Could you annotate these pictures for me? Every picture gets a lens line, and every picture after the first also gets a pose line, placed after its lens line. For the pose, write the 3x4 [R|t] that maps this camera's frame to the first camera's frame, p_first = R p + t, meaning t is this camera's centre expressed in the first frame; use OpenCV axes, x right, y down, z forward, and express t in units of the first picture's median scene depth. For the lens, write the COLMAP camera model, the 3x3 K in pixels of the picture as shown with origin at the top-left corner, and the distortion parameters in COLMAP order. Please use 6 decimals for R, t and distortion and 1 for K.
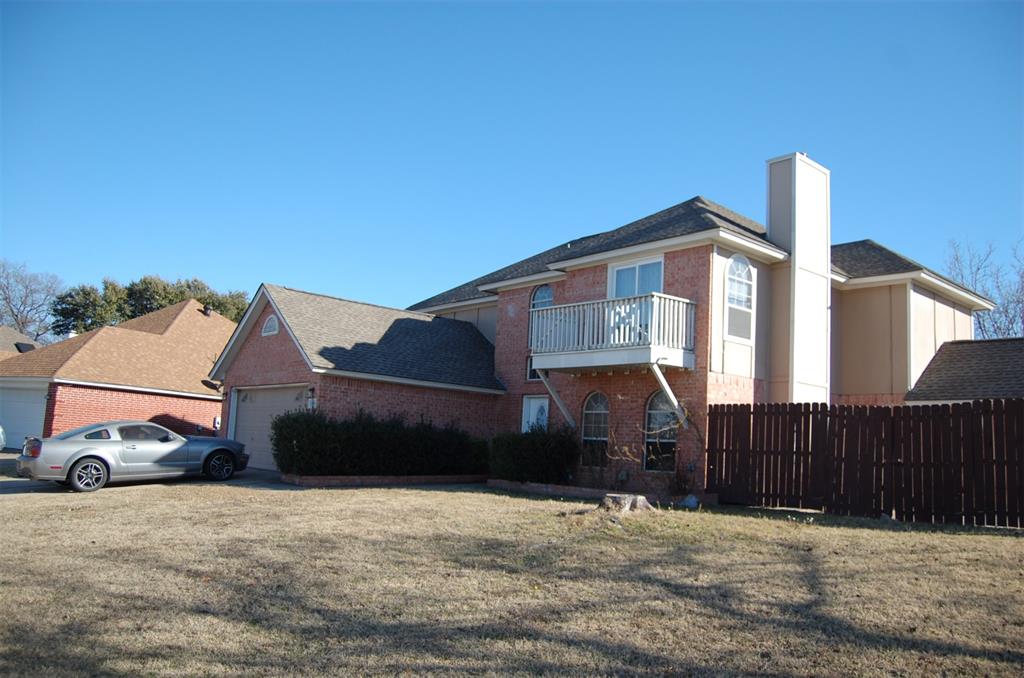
lens RADIAL K [[804.1, 0, 518.0], [0, 804.1, 341.4], [0, 0, 1]] dist [-0.081581, 0.011118]
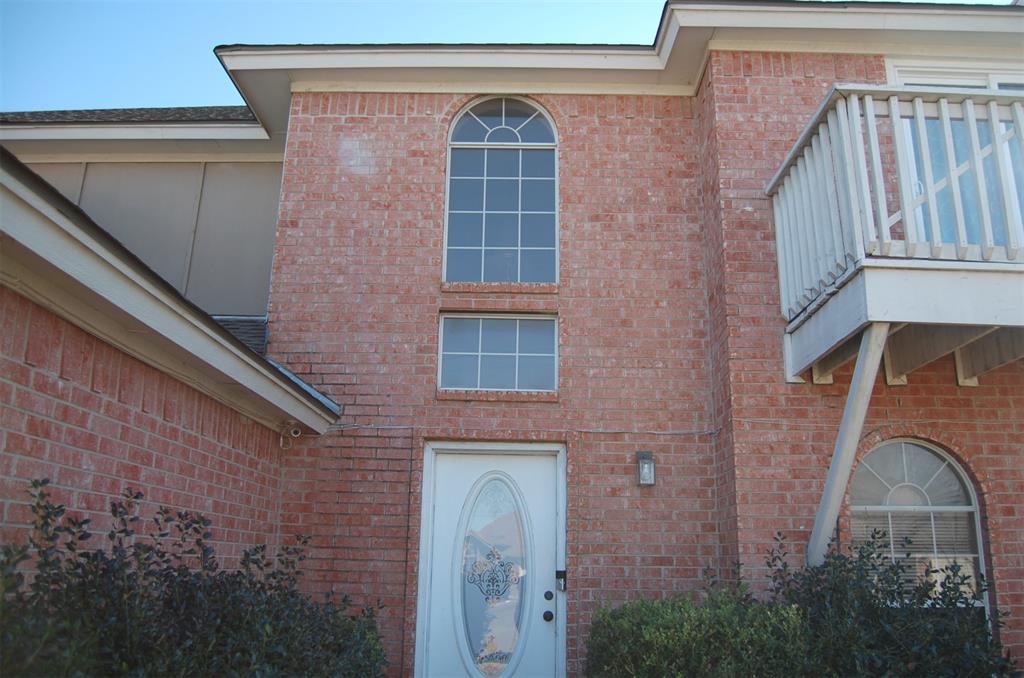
lens RADIAL K [[804.1, 0, 518.0], [0, 804.1, 341.4], [0, 0, 1]] dist [-0.081581, 0.011118]
pose [[0.653836, 0.157610, 0.740039, -0.212850], [-0.084970, 0.987172, -0.135171, 0.077672], [-0.751850, 0.025498, 0.658841, 0.906941]]
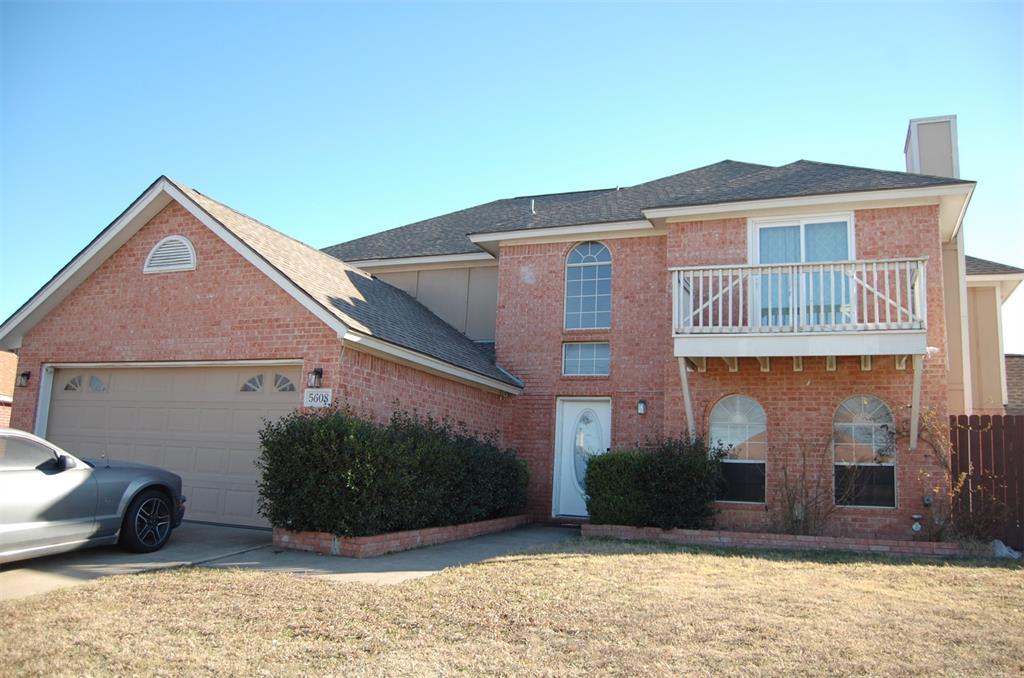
lens RADIAL K [[804.1, 0, 518.0], [0, 804.1, 341.4], [0, 0, 1]] dist [-0.081581, 0.011118]
pose [[0.883599, 0.066689, 0.463472, -0.398211], [-0.060274, 0.997770, -0.028660, 0.047505], [-0.464350, -0.002612, 0.885648, 0.462980]]
